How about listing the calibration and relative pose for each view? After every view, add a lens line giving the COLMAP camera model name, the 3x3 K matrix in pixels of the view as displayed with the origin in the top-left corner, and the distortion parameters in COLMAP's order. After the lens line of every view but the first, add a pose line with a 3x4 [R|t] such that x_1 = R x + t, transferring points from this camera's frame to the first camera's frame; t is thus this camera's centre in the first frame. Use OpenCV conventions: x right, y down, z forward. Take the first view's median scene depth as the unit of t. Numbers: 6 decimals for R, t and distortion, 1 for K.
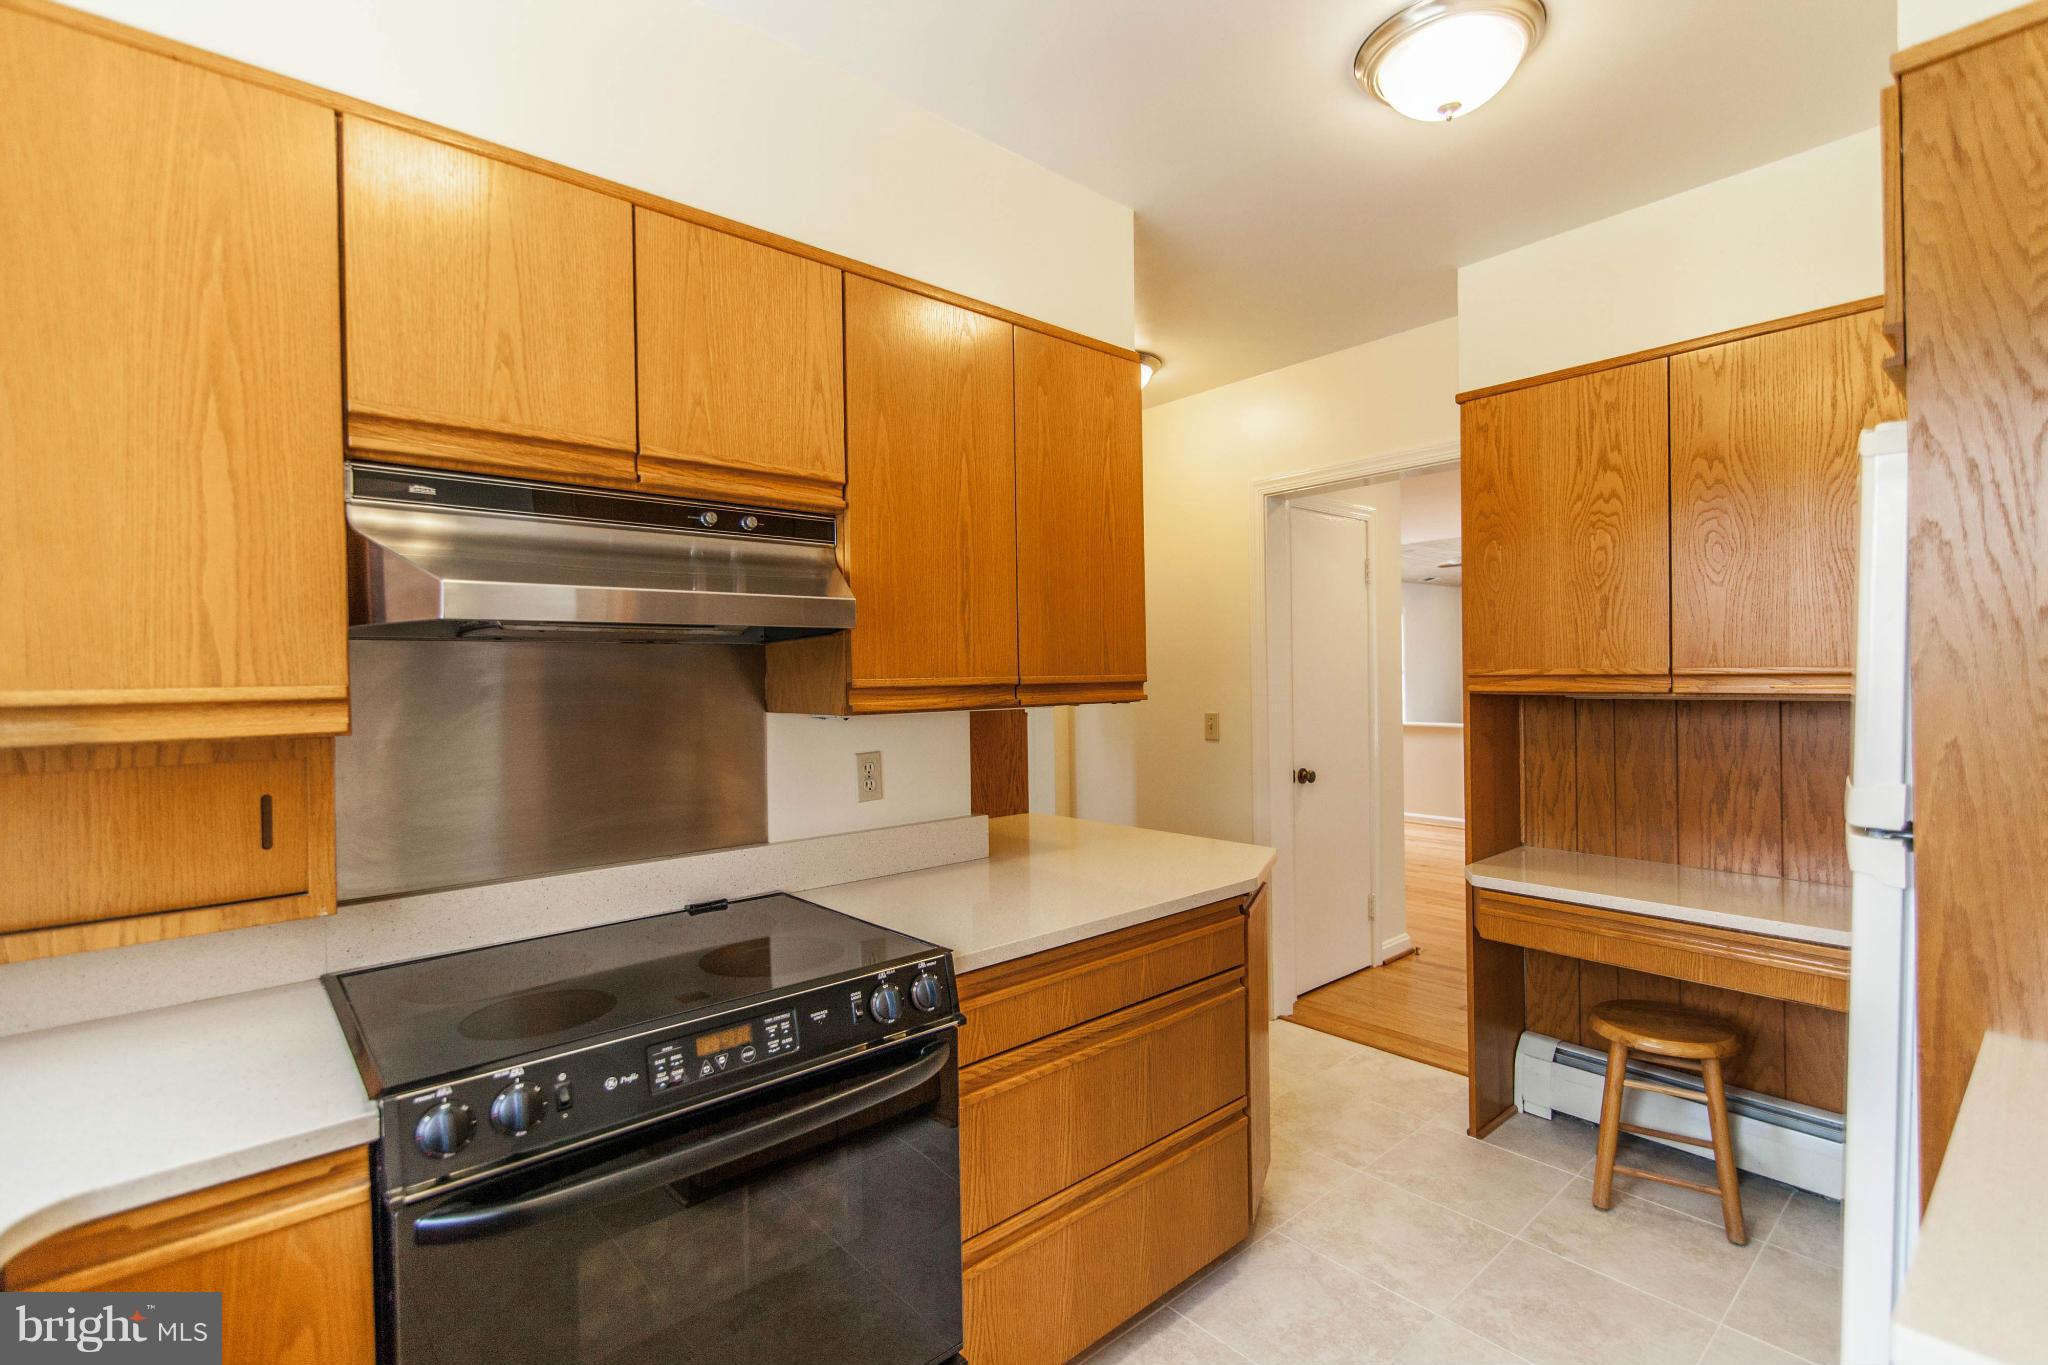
lens RADIAL K [[928.2, 0, 1017.4], [0, 928.2, 674.2], [0, 0, 1]] dist [-0.001687, -0.000349]
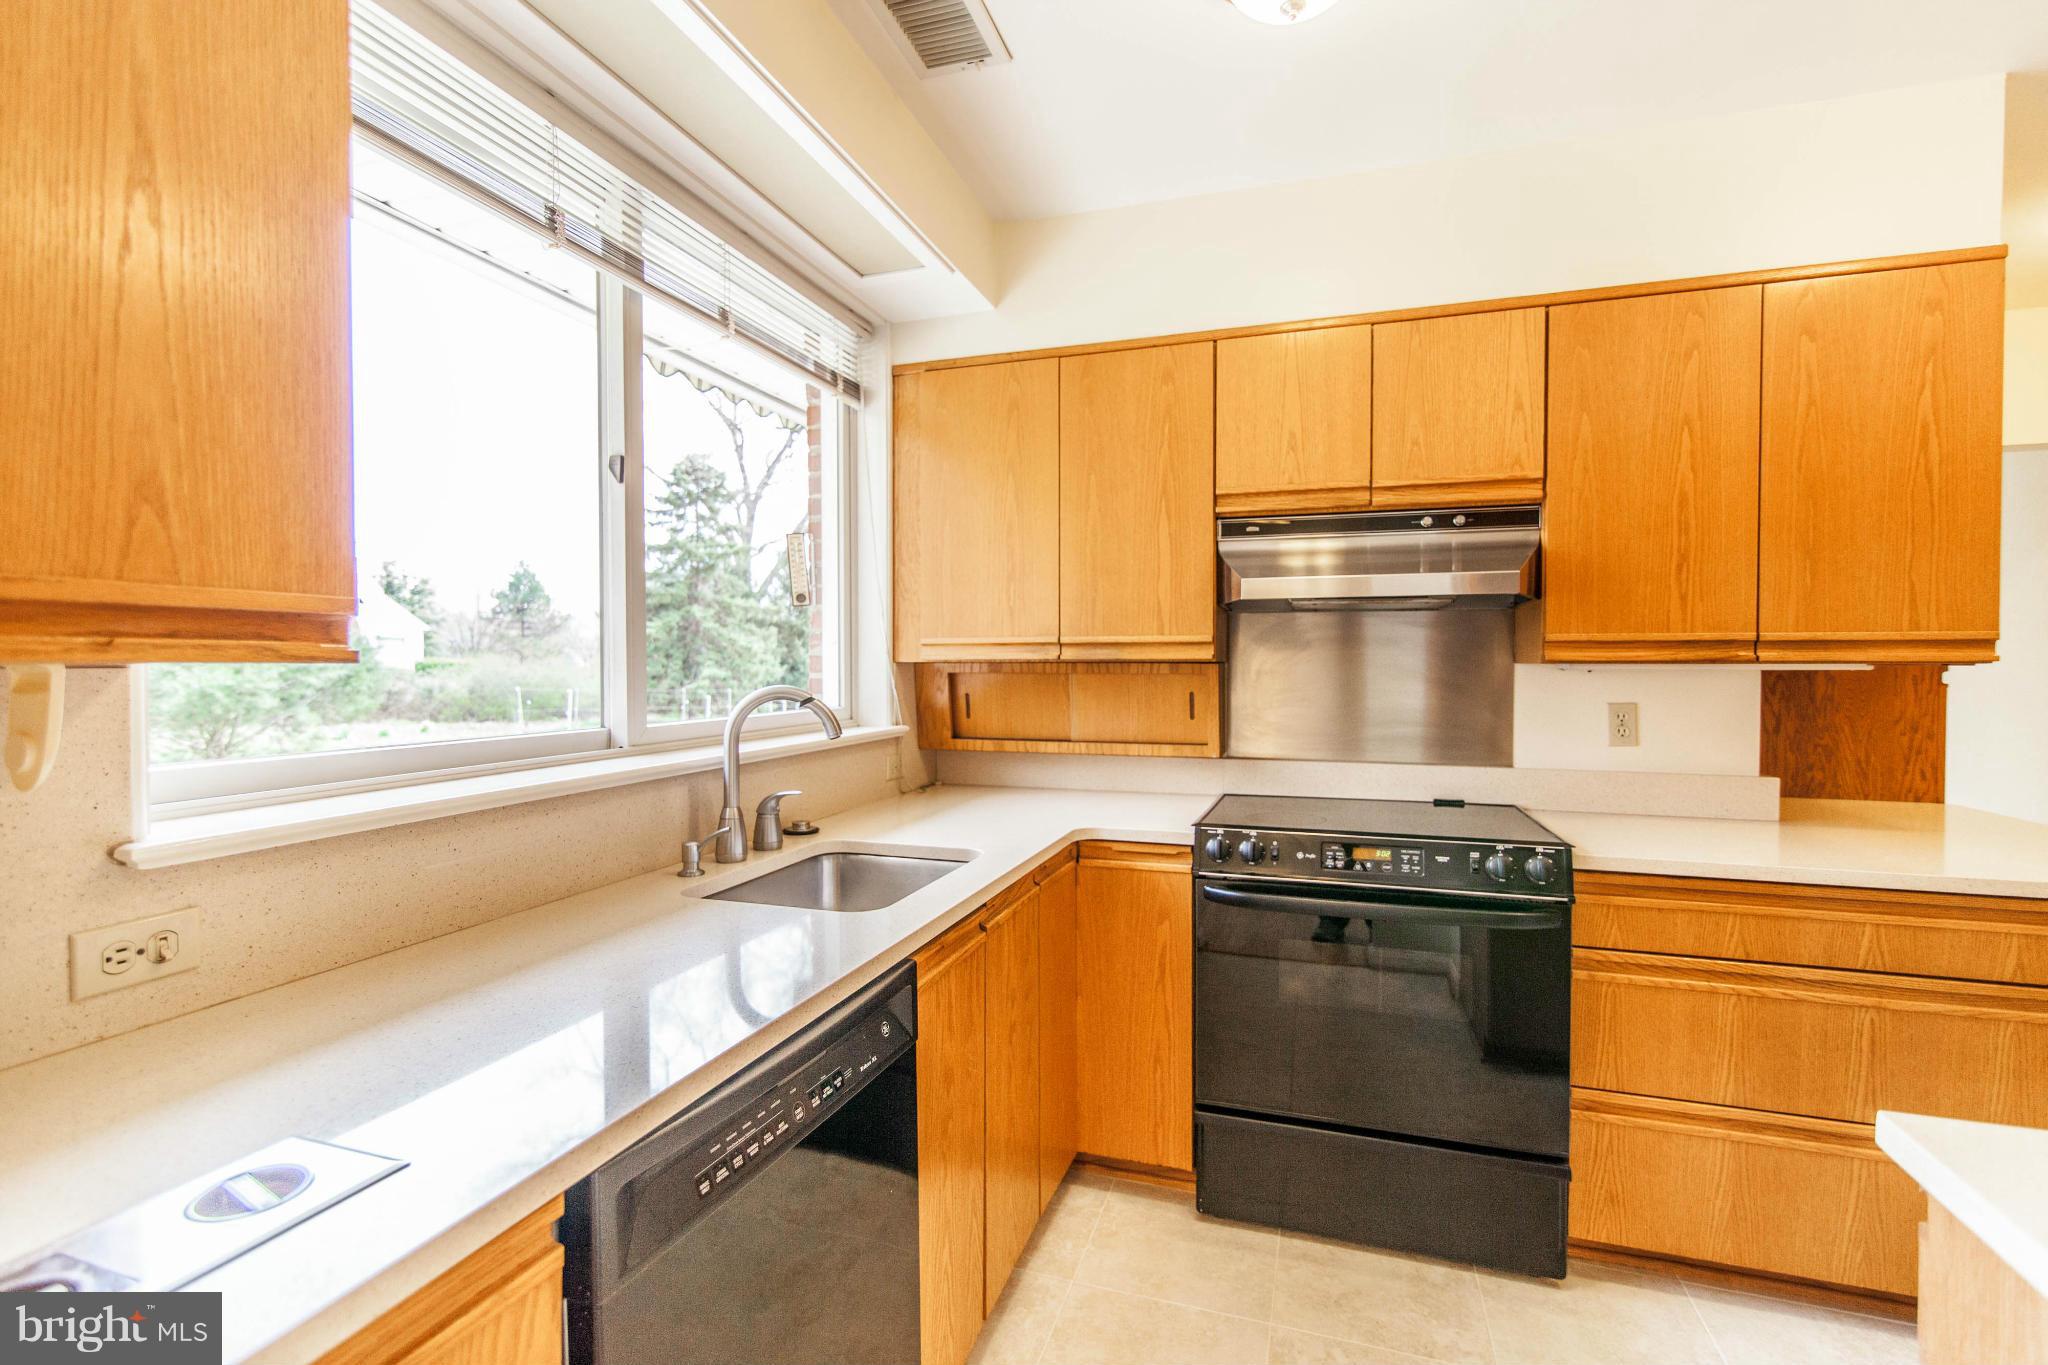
lens RADIAL K [[928.2, 0, 1016.8], [0, 928.2, 674.8], [0, 0, 1]] dist [-0.001687, -0.000349]
pose [[0.496515, 0.027383, -0.867596, 0.585905], [-0.009282, 0.999613, 0.026237, 0.036111], [0.867979, -0.004974, 0.496576, -0.254330]]
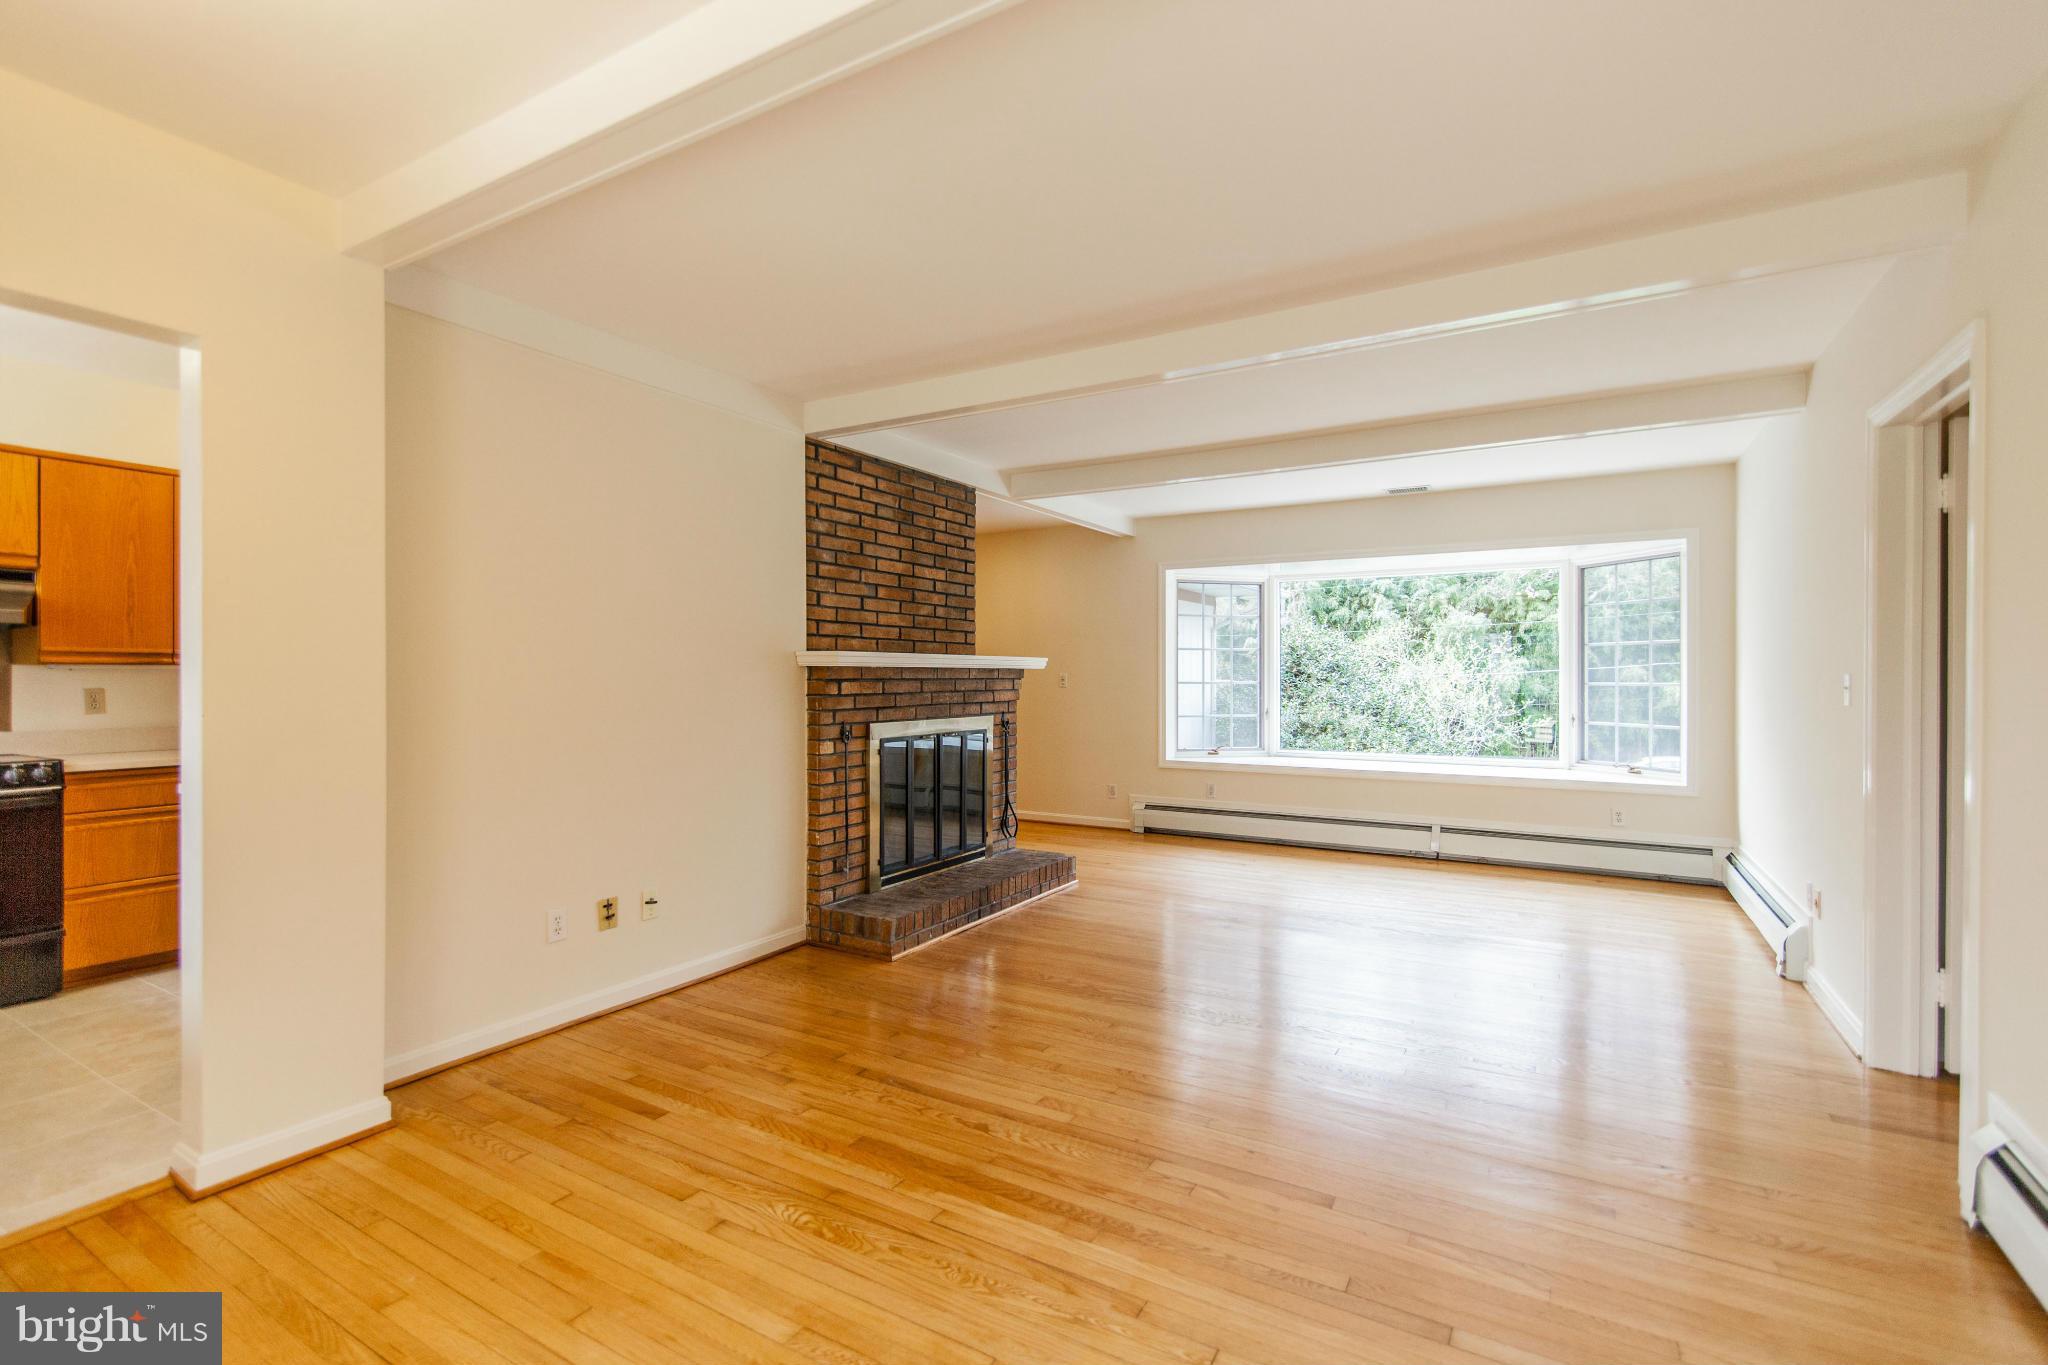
lens RADIAL K [[928.2, 0, 1024.1], [0, 928.2, 675.7], [0, 0, 1]] dist [-0.001687, -0.000349]
pose [[0.950002, 0.013126, 0.311968, 1.392452], [-0.010804, 0.999900, -0.009171, 0.070625], [-0.312057, 0.005342, 0.950048, -1.846601]]
